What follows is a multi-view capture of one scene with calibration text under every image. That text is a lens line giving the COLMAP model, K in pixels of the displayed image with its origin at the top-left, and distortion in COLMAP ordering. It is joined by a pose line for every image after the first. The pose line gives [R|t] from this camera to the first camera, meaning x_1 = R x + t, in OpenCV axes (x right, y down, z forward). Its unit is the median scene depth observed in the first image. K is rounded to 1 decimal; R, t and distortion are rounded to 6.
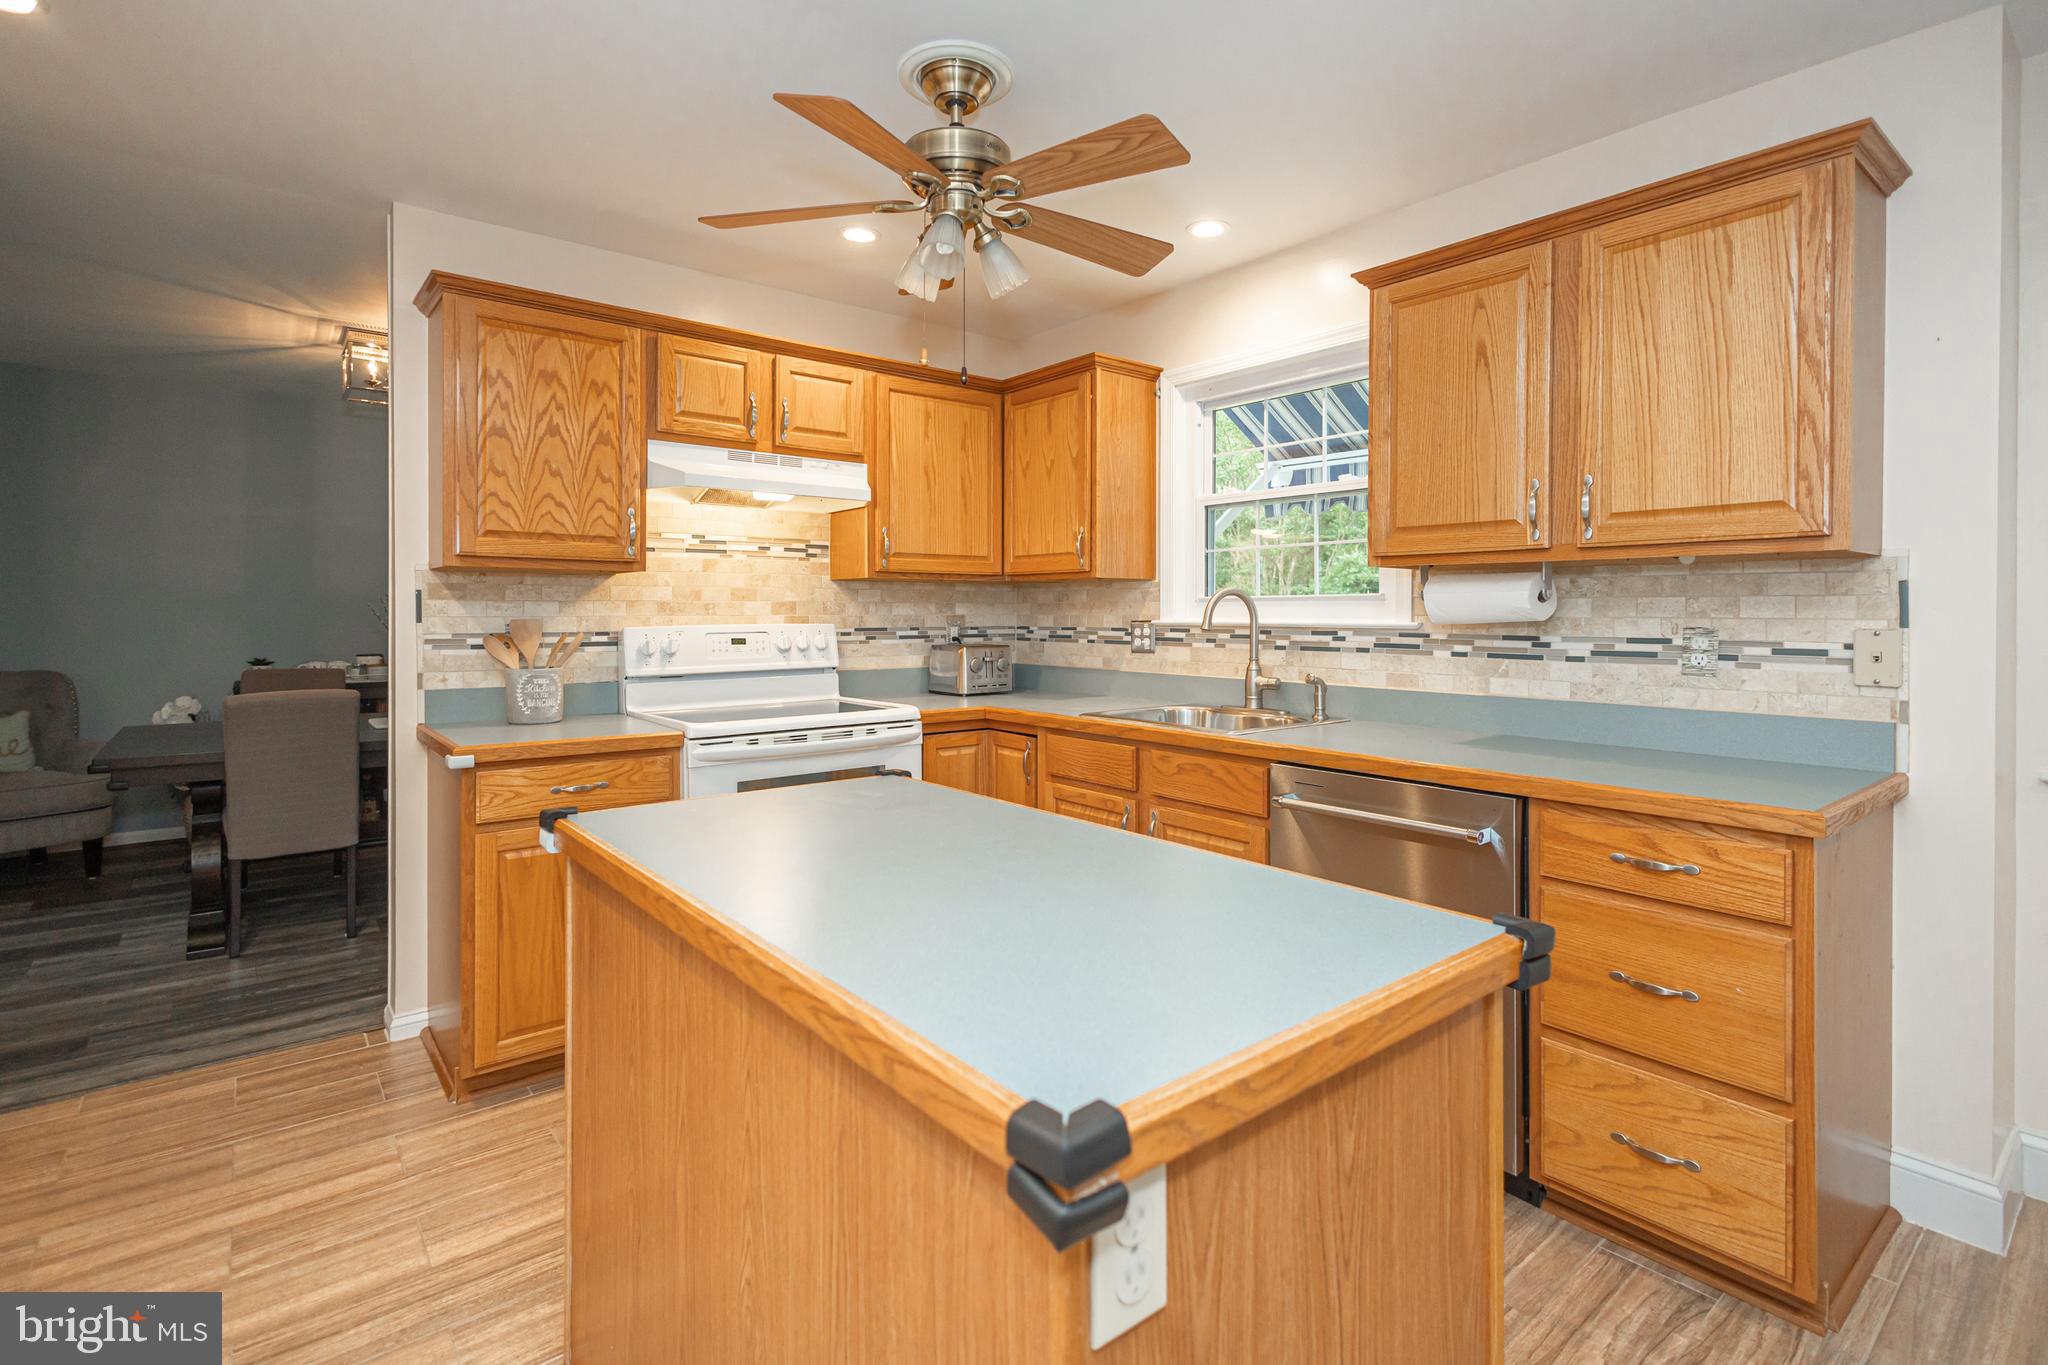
lens RADIAL K [[960.4, 0, 1009.4], [0, 960.4, 612.8], [0, 0, 1]] dist [0.005108, 0.000246]
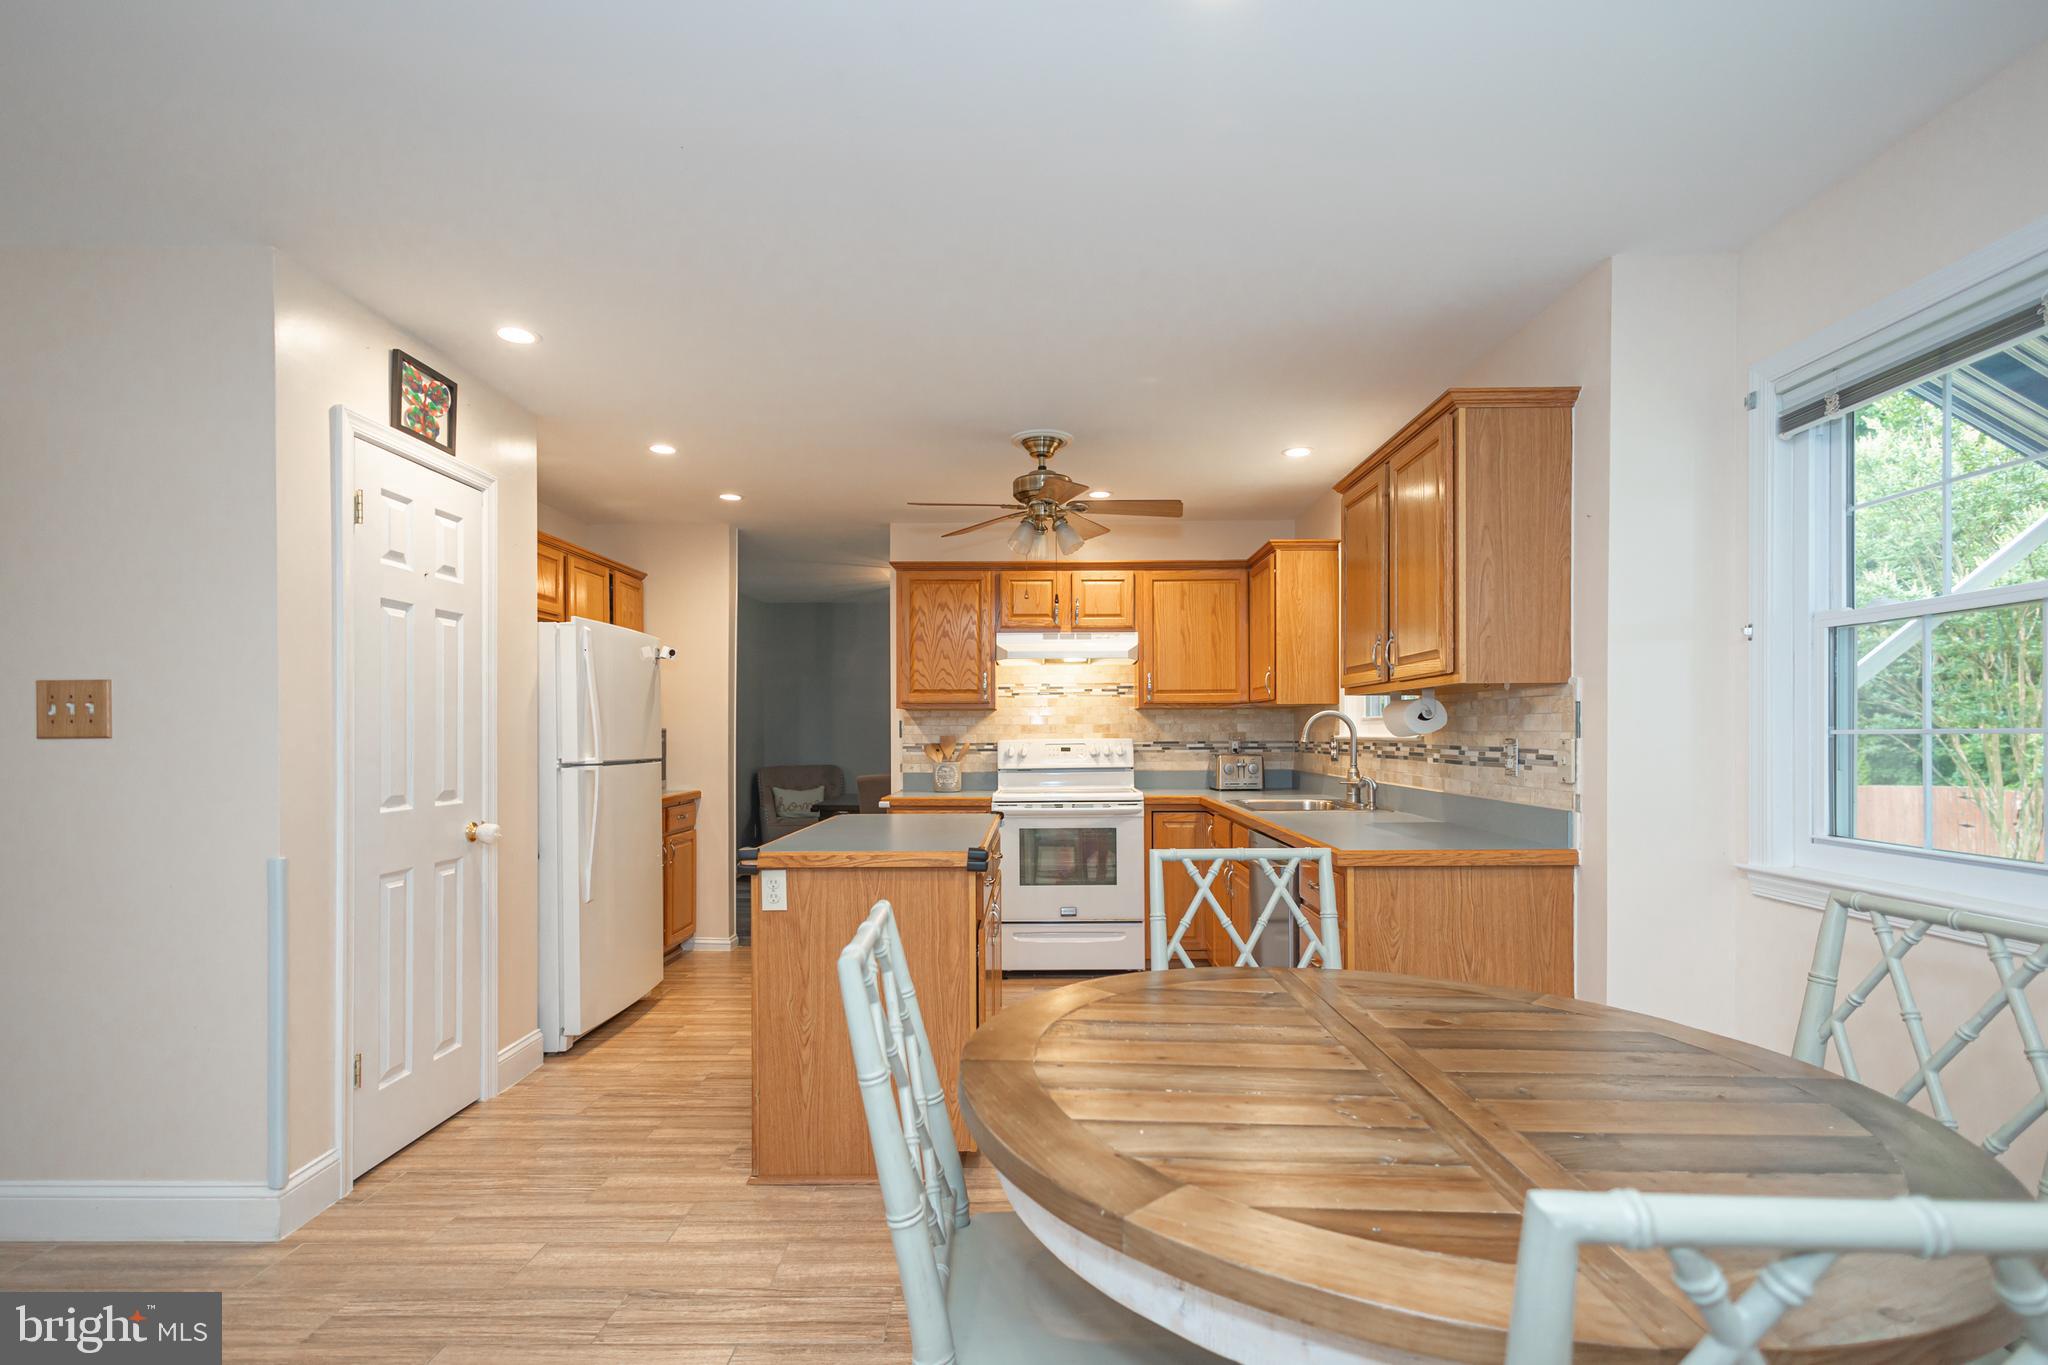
lens RADIAL K [[949.9, 0, 1016.7], [0, 949.9, 734.9], [0, 0, 1]] dist [0.003374, 0.000078]
pose [[0.767376, -0.002977, -0.641190, 0.768156], [0.004769, 0.999988, 0.001065, 0.004043], [0.641180, -0.003875, 0.767381, -0.307876]]
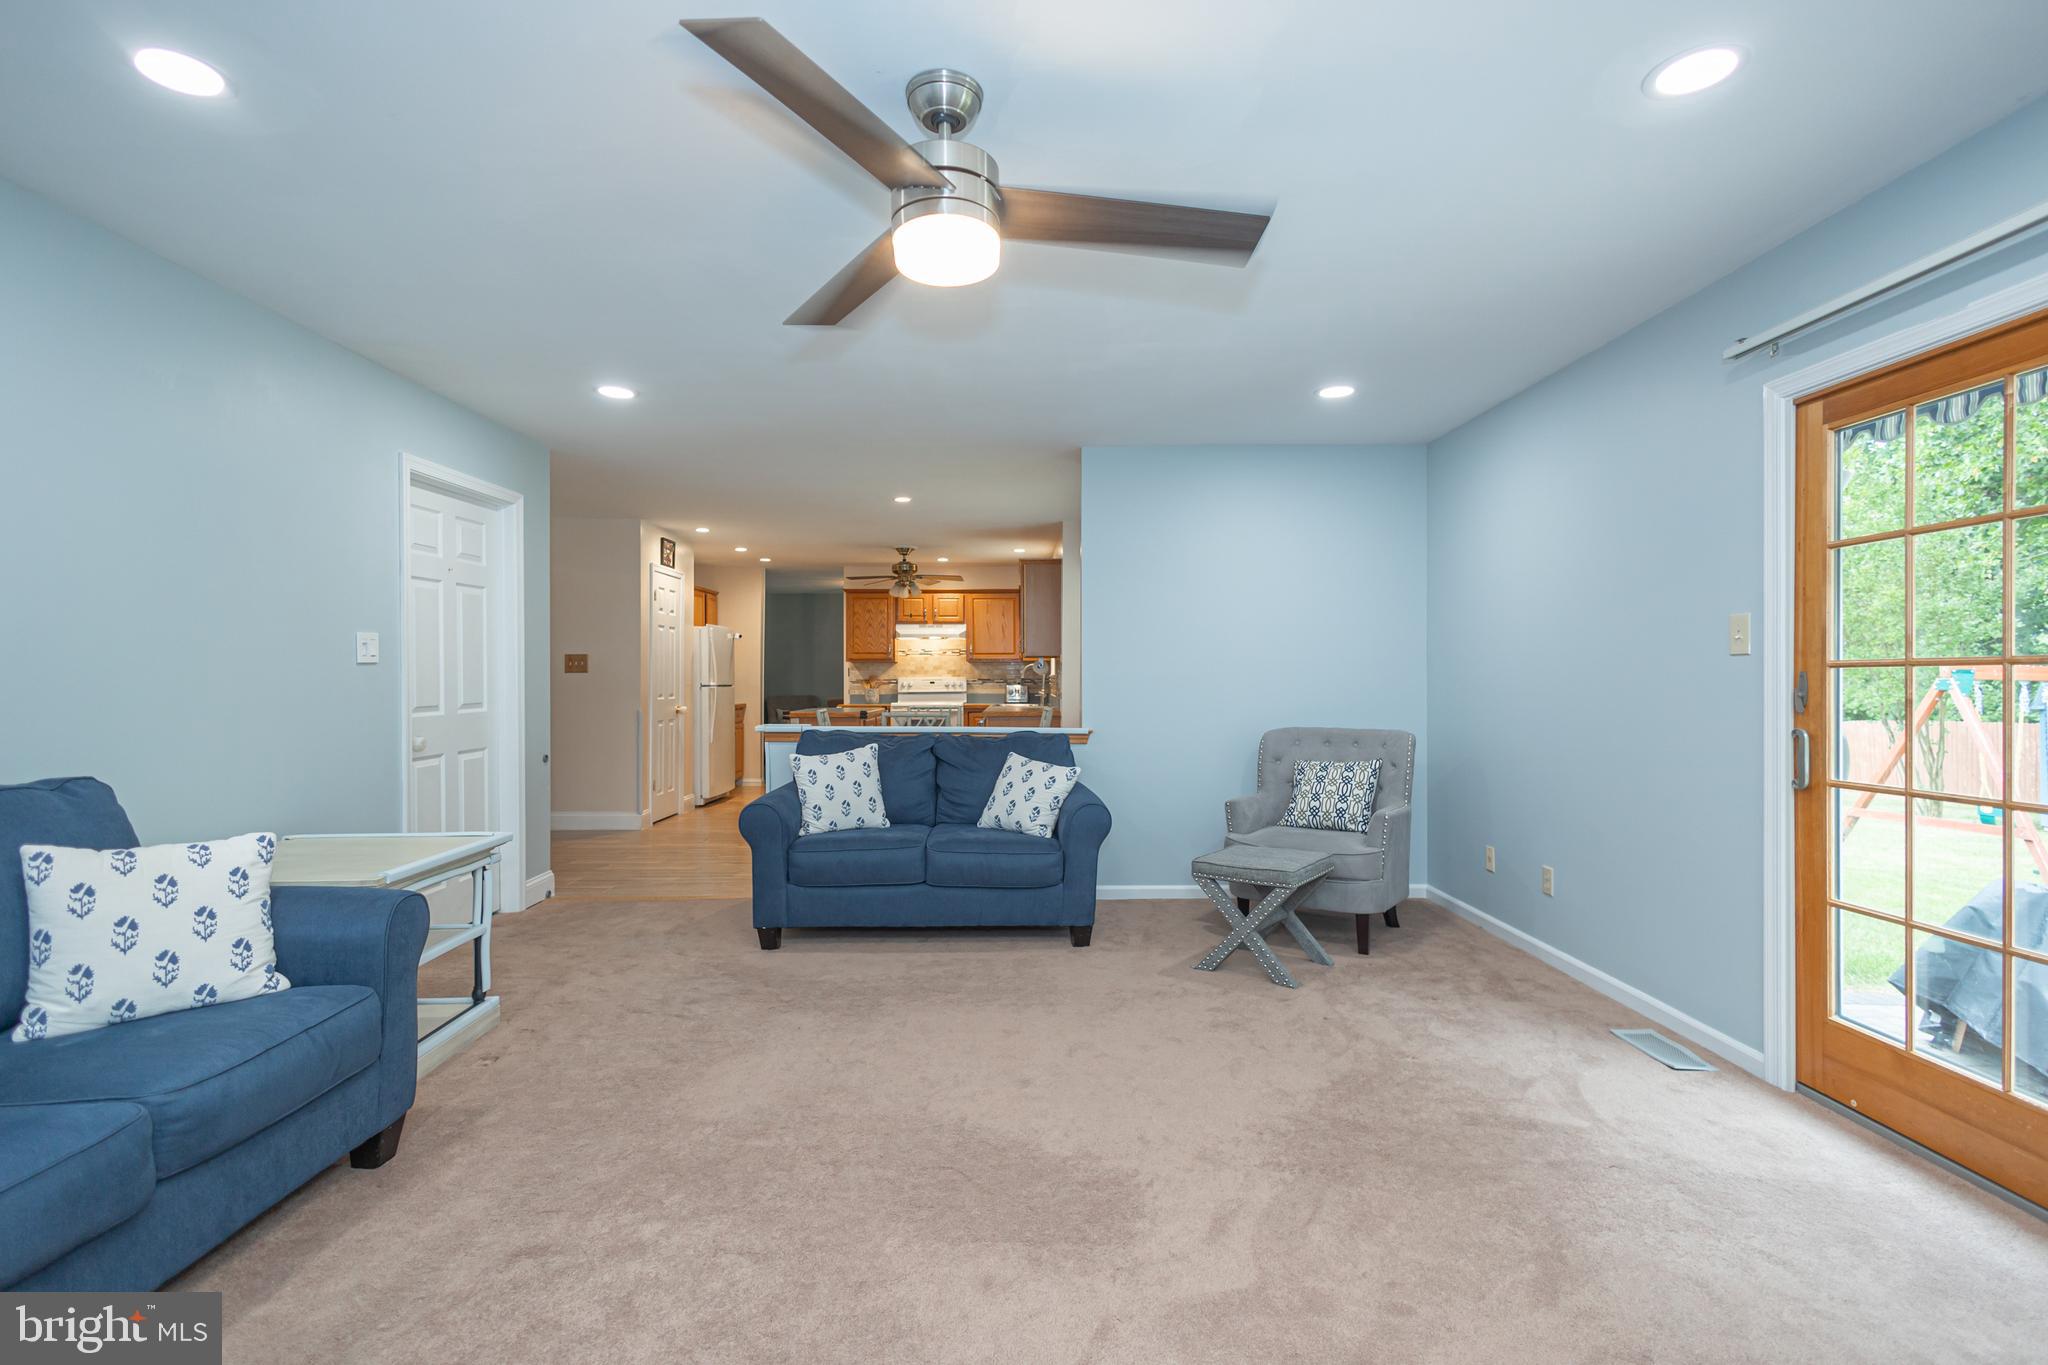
lens RADIAL K [[926.0, 0, 1022.9], [0, 926.0, 680.7], [0, 0, 1]] dist [0.003432, -0.000232]
pose [[0.788907, -0.001567, -0.614510, 2.091581], [0.003014, 0.999995, 0.001319, 0.023740], [0.614505, -0.002893, 0.788908, -1.400363]]
